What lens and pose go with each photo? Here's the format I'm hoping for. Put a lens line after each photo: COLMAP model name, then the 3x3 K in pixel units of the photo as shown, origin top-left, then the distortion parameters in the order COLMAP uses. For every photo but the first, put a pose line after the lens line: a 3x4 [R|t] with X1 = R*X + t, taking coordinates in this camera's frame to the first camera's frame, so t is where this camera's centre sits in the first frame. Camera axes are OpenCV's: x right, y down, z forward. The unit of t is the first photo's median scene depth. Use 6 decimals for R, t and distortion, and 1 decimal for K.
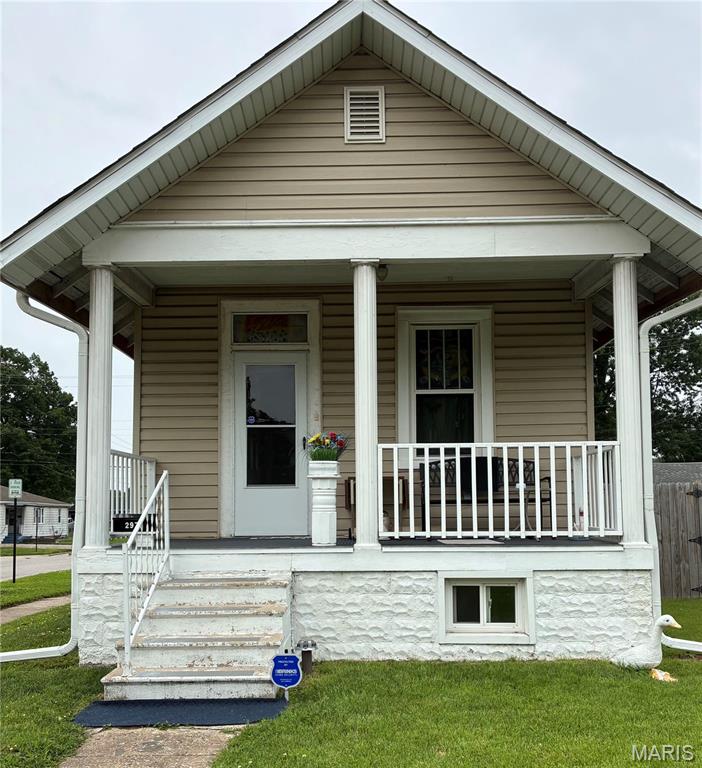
lens RADIAL K [[747.7, 0, 350.0], [0, 747.7, 478.3], [0, 0, 1]] dist [0.077958, -0.151780]
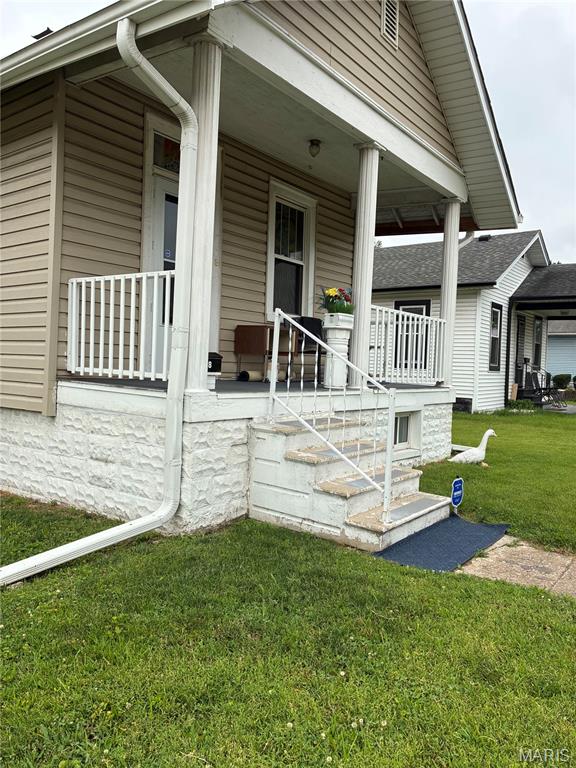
lens RADIAL K [[591.8, 0, 288.0], [0, 591.8, 384.0], [0, 0, 1]] dist [0.009264, 0.001836]
pose [[0.584812, 0.004561, 0.811156, -0.813292], [-0.075406, 0.995960, 0.048765, 0.046233], [-0.807656, -0.089684, 0.582793, 0.544440]]
